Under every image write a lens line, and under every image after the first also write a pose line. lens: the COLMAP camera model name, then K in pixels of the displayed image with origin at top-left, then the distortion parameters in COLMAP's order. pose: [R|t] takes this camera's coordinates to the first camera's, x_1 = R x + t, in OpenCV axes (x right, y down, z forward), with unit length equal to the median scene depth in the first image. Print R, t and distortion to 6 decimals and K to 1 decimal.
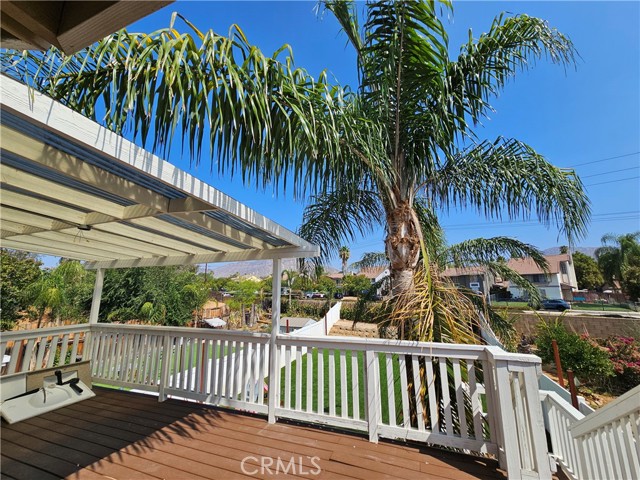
lens RADIAL K [[259.2, 0, 322.6], [0, 259.2, 239.1], [0, 0, 1]] dist [-0.000476, -0.000165]
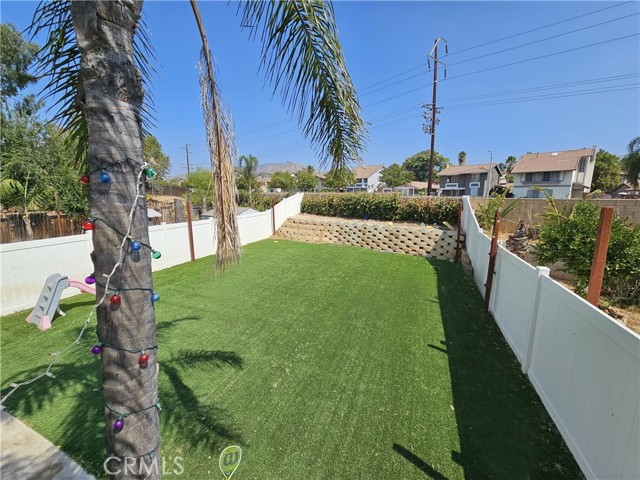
lens RADIAL K [[259.2, 0, 321.8], [0, 259.2, 238.9], [0, 0, 1]] dist [-0.000375, -0.000048]
pose [[0.999878, 0.014116, -0.006705, 0.781795], [-0.010884, 0.936920, 0.349376, 0.521797], [0.011214, -0.349260, 0.936959, 1.042853]]
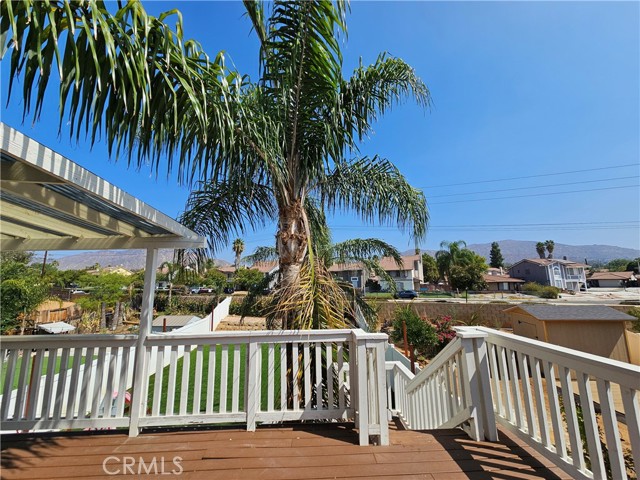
lens RADIAL K [[259.2, 0, 321.8], [0, 259.2, 238.9], [0, 0, 1]] dist [-0.000375, -0.000048]
pose [[0.922006, 0.057878, 0.382825, 0.012589], [-0.066008, 0.997786, 0.008123, -0.001723], [-0.381507, -0.032759, 0.923785, -0.021845]]
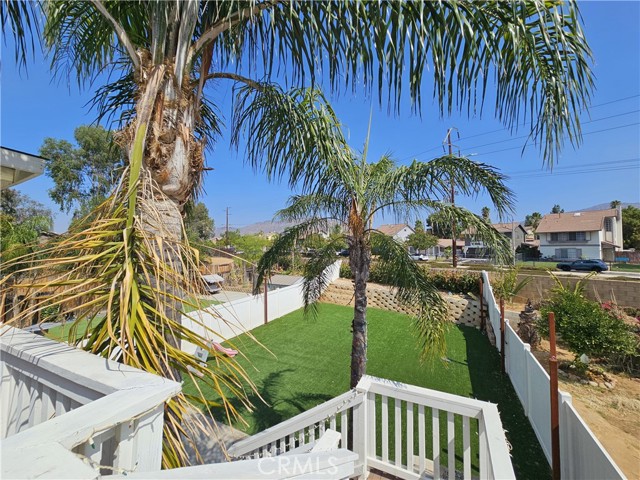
lens RADIAL K [[259.2, 0, 321.8], [0, 259.2, 238.9], [0, 0, 1]] dist [-0.000375, -0.000048]
pose [[0.995256, 0.002438, -0.097261, 0.526772], [0.012914, 0.987529, 0.156906, 0.093618], [0.096431, -0.157418, 0.982813, 0.403675]]
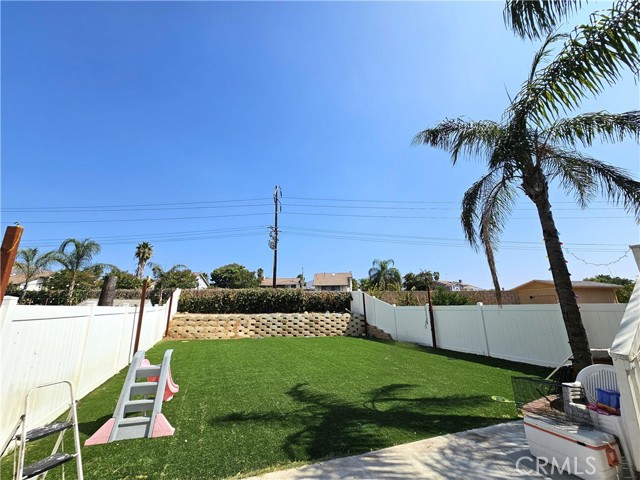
lens RADIAL K [[259.2, 0, 321.8], [0, 259.2, 238.9], [0, 0, 1]] dist [-0.000375, -0.000048]
pose [[0.728798, 0.183361, 0.659722, -0.812273], [-0.129948, 0.983007, -0.129660, 0.834988], [-0.672285, 0.008766, 0.740240, 1.143292]]
